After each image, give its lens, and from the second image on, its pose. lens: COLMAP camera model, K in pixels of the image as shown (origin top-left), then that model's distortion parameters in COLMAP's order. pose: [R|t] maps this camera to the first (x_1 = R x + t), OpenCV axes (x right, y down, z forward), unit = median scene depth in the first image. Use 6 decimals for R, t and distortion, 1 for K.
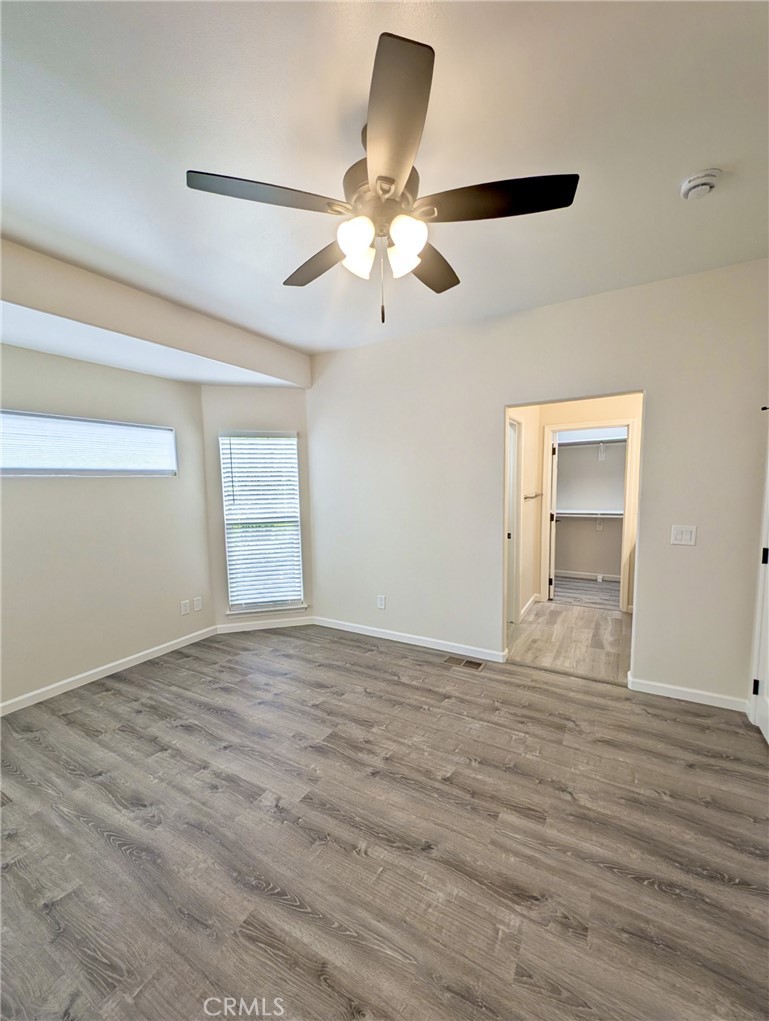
lens RADIAL K [[394.3, 0, 375.8], [0, 394.3, 510.1], [0, 0, 1]] dist [0.006615, -0.001613]
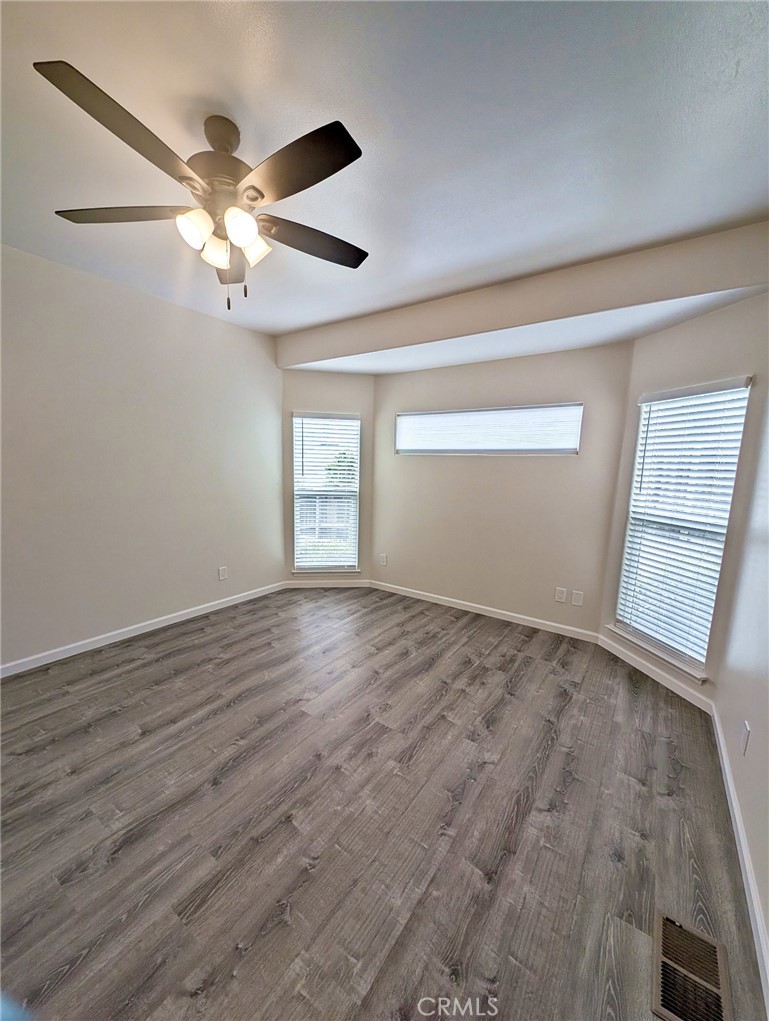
lens RADIAL K [[394.3, 0, 376.0], [0, 394.3, 519.5], [0, 0, 1]] dist [0.006615, -0.001613]
pose [[-0.048384, 0.166981, -0.984772, 0.809413], [-0.095372, 0.980650, 0.170968, -0.092779], [0.994265, 0.102192, -0.031522, 1.042023]]
